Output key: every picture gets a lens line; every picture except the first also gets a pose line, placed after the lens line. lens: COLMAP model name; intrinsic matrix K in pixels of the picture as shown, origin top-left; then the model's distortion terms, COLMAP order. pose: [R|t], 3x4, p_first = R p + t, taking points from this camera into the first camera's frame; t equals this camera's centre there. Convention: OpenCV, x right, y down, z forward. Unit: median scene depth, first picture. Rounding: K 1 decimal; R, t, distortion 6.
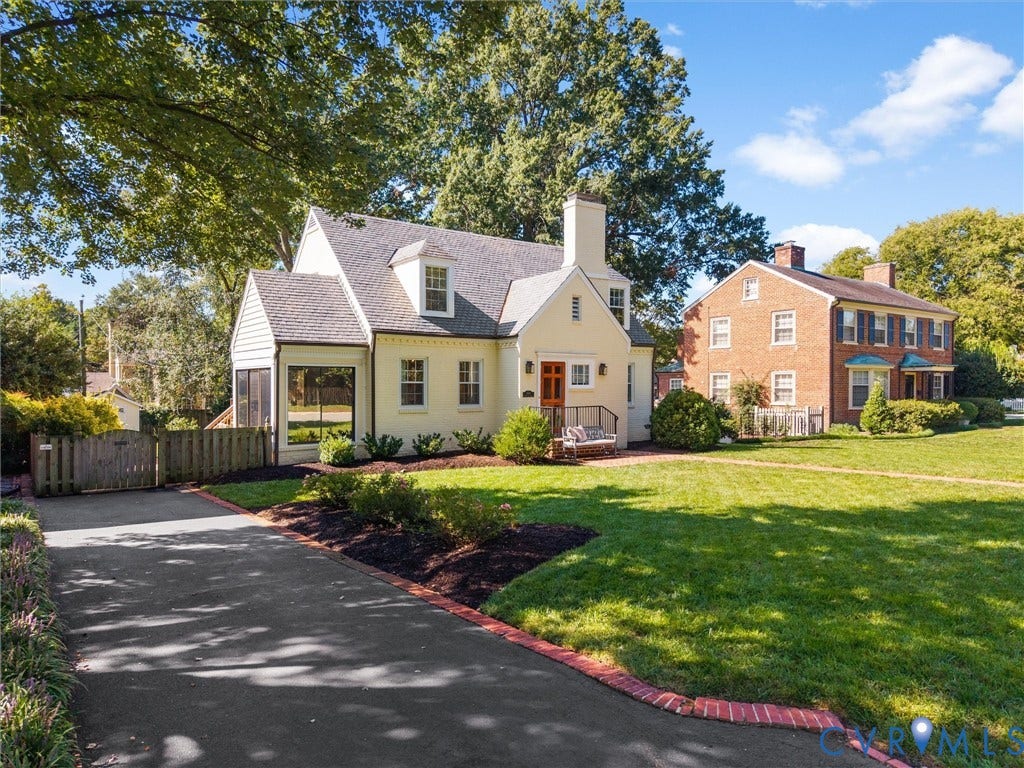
lens RADIAL K [[702.4, 0, 512.6], [0, 702.4, 387.7], [0, 0, 1]] dist [0.022580, -0.022538]
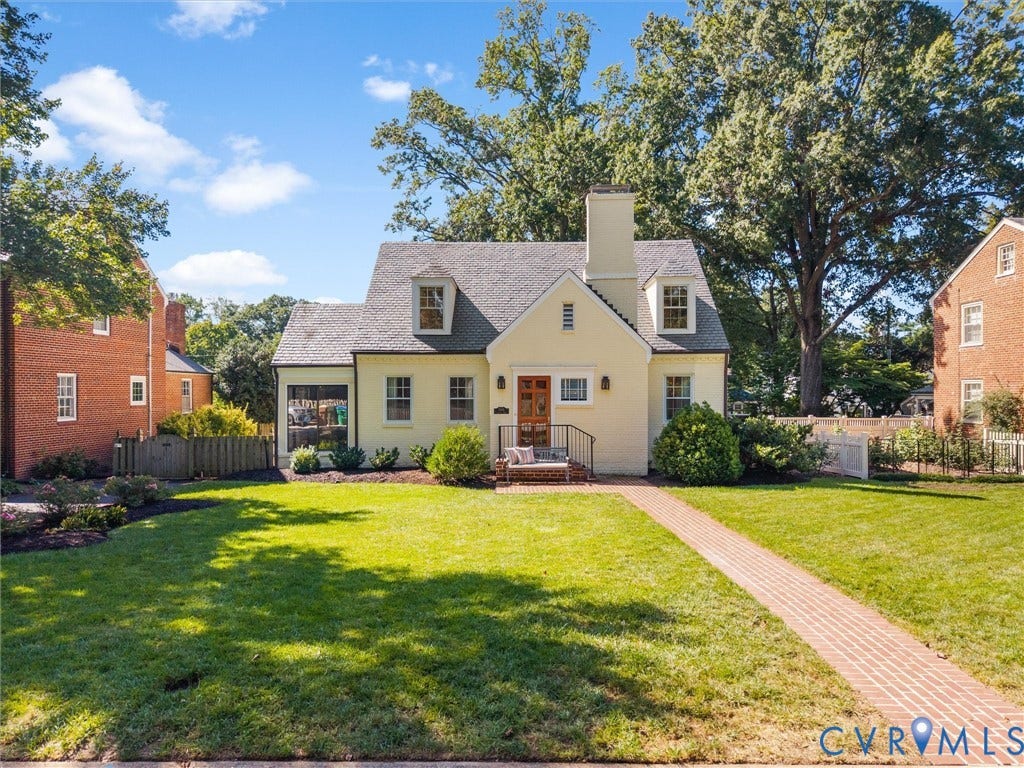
lens RADIAL K [[702.4, 0, 512.1], [0, 702.4, 384.5], [0, 0, 1]] dist [0.022580, -0.022538]
pose [[0.800871, -0.008430, -0.598778, 0.604713], [0.001298, 0.999923, -0.012342, -0.014566], [0.598836, 0.009107, 0.800820, 0.245343]]
